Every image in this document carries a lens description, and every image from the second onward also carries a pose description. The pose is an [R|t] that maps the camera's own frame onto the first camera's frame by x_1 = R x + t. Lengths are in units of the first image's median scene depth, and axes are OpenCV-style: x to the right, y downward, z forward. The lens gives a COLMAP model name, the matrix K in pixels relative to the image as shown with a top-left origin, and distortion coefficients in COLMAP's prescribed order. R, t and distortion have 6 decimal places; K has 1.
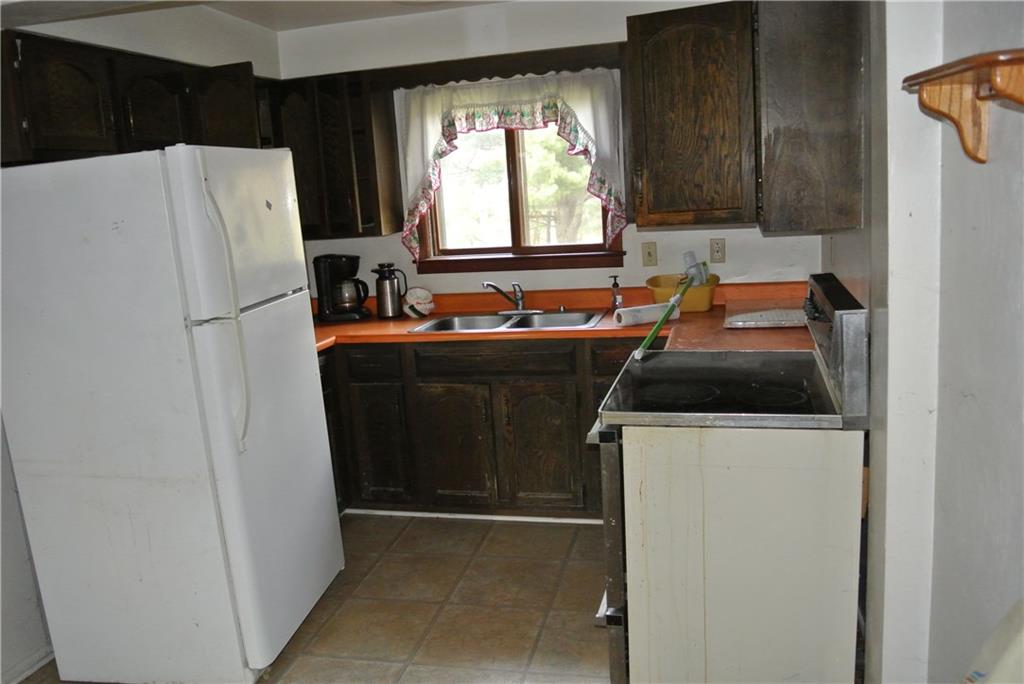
lens RADIAL K [[843.5, 0, 512.1], [0, 843.5, 342.7], [0, 0, 1]] dist [-0.003412, -0.001447]
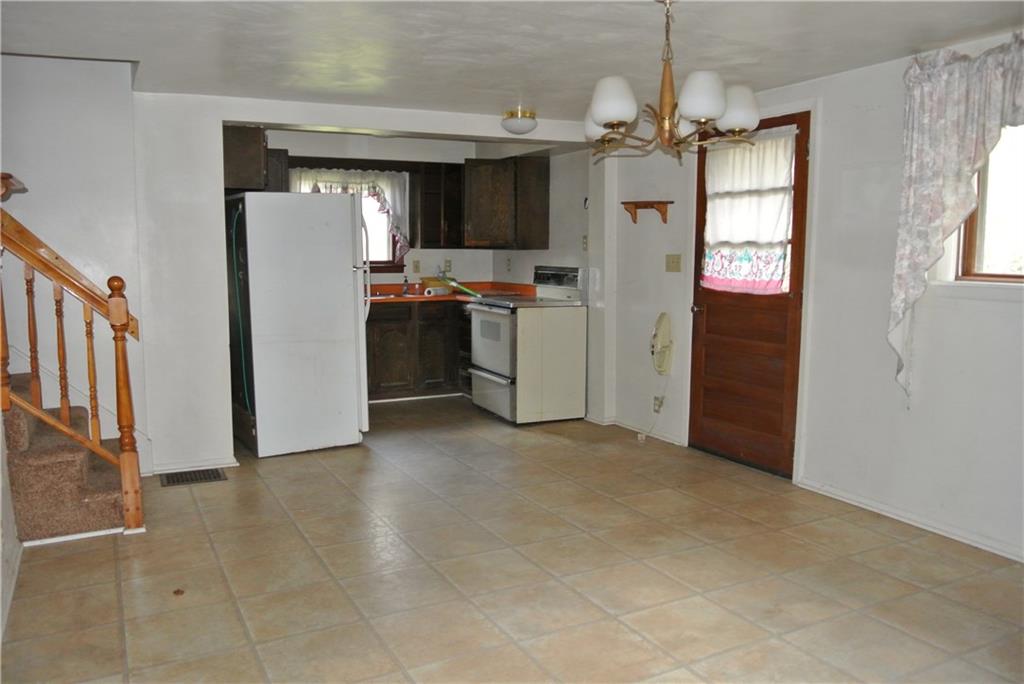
lens RADIAL K [[810.7, 0, 511.6], [0, 810.7, 343.8], [0, 0, 1]] dist [-0.062745, 0.022246]
pose [[0.738589, -0.004696, 0.674140, -0.962756], [0.072380, 0.994748, -0.072370, 0.230507], [-0.670259, 0.102246, 0.735050, -0.532025]]
